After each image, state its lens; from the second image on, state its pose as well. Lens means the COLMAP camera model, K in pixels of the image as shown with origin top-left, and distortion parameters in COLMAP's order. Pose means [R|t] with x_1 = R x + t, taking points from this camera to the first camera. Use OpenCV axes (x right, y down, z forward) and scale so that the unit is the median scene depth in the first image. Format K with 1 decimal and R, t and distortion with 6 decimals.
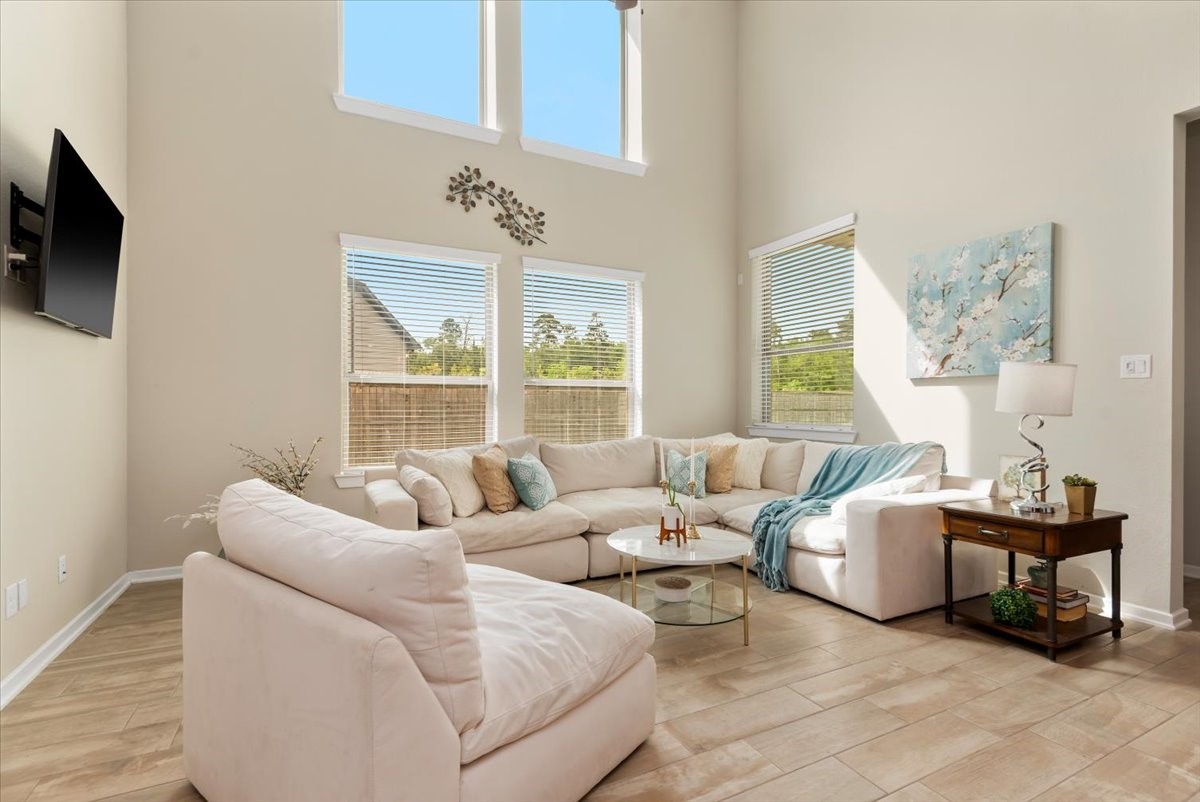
lens RADIAL K [[562.6, 0, 600.0], [0, 562.6, 401.0], [0, 0, 1]] dist [0.000406, -0.013135]
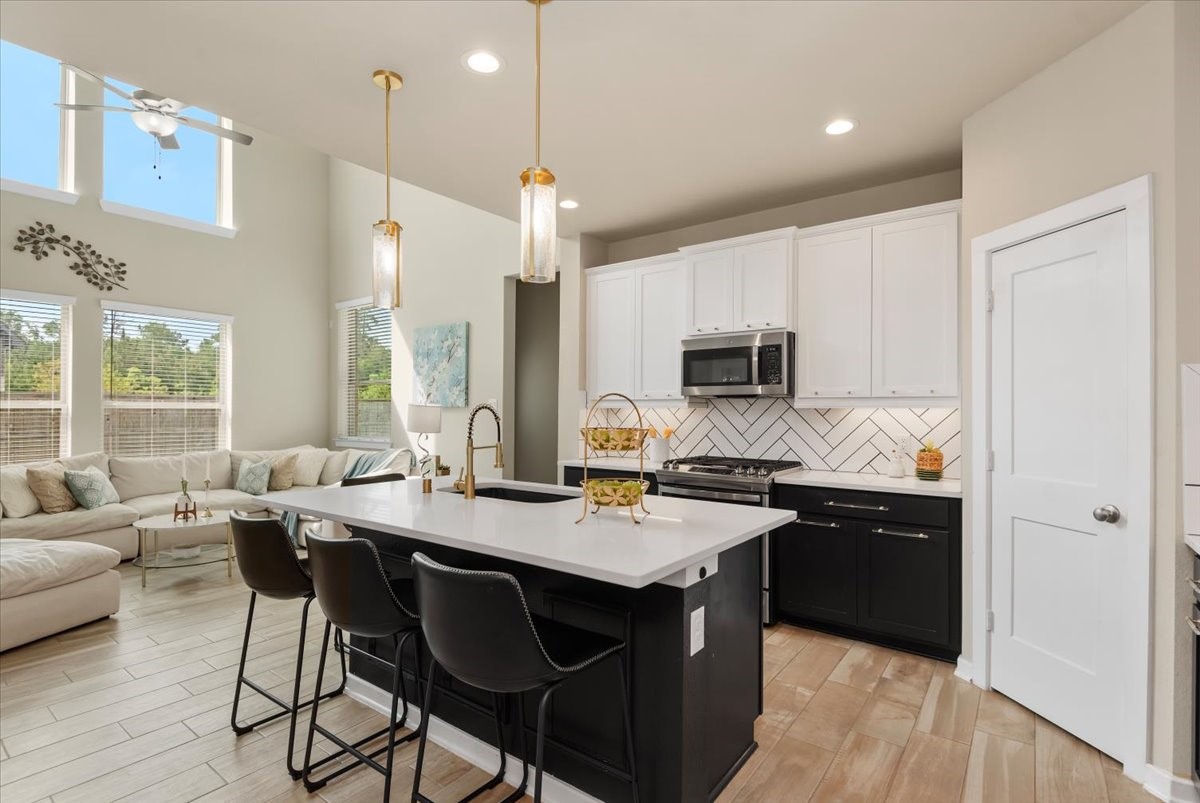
lens RADIAL K [[562.6, 0, 600.0], [0, 562.6, 401.5], [0, 0, 1]] dist [0.000406, -0.013135]
pose [[0.883937, 0.008570, 0.467527, 0.254948], [-0.003610, 0.999927, -0.011504, -0.035850], [-0.467591, 0.008481, 0.883904, -0.546563]]
